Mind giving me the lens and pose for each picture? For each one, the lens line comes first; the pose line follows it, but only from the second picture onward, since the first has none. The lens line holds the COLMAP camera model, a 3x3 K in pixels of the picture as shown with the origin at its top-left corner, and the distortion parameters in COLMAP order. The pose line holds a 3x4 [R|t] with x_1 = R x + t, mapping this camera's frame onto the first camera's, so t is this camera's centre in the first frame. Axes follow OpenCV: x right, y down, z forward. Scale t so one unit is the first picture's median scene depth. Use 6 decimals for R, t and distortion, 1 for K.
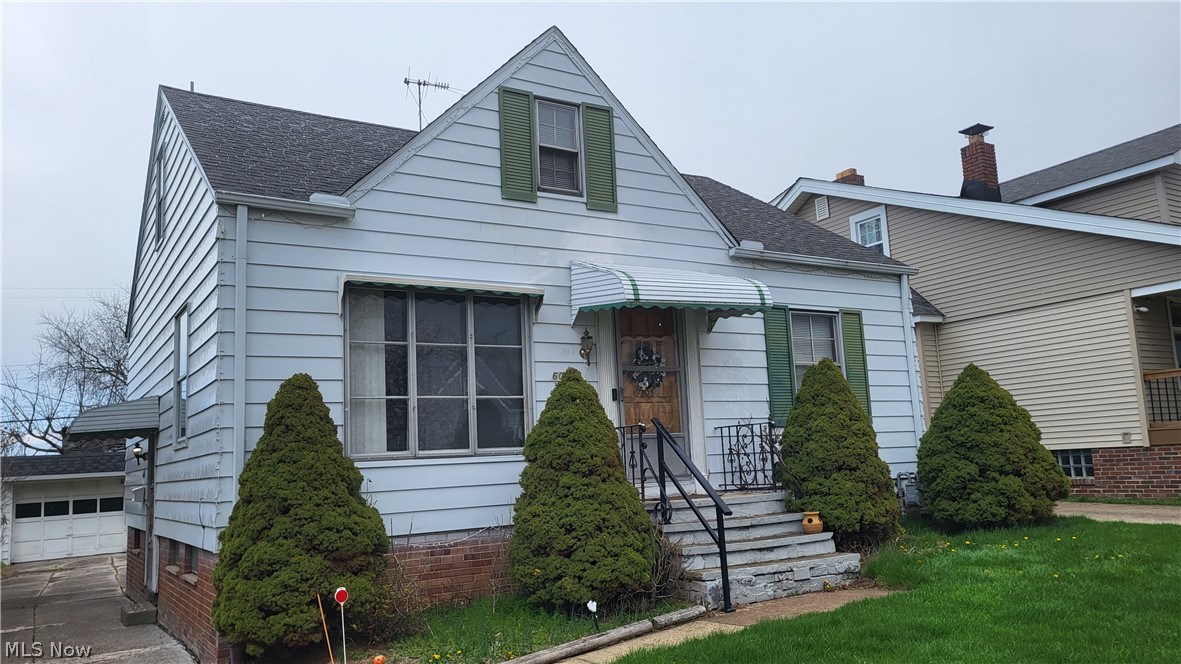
lens RADIAL K [[888.5, 0, 588.9], [0, 888.5, 332.3], [0, 0, 1]] dist [0.066081, 0.002922]
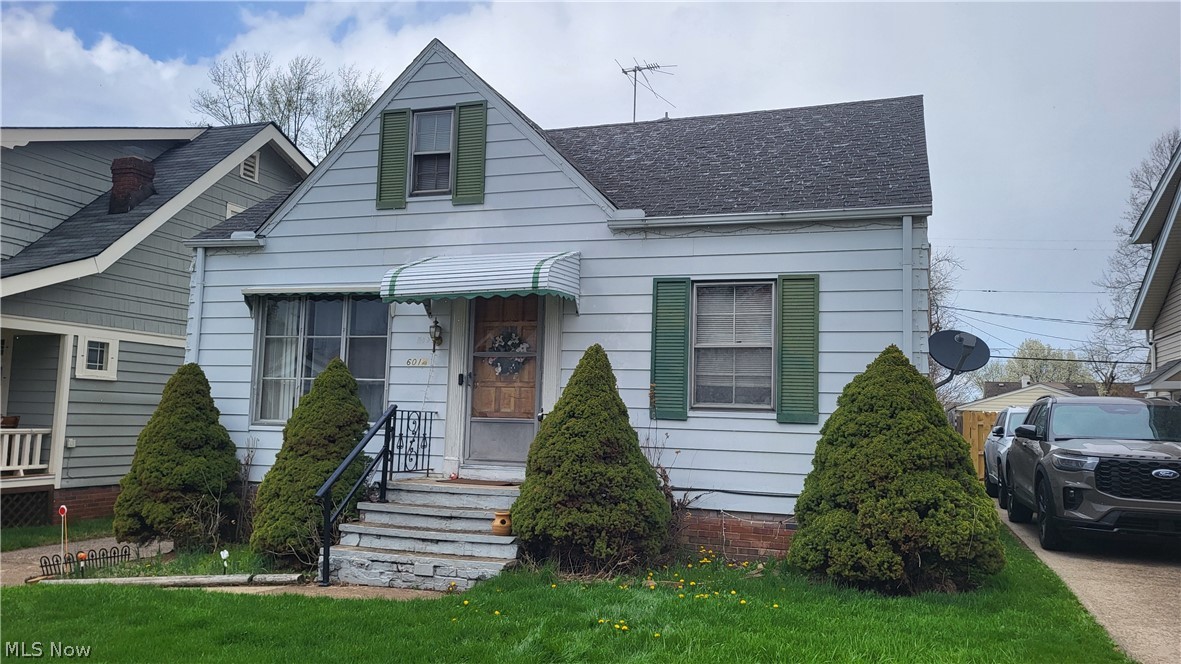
lens RADIAL K [[888.5, 0, 587.2], [0, 888.5, 332.6], [0, 0, 1]] dist [0.066081, 0.002922]
pose [[0.627880, -0.009821, -0.778249, 0.957218], [0.053847, 0.998073, 0.030847, -0.010608], [0.776446, -0.061274, 0.627198, 0.457750]]
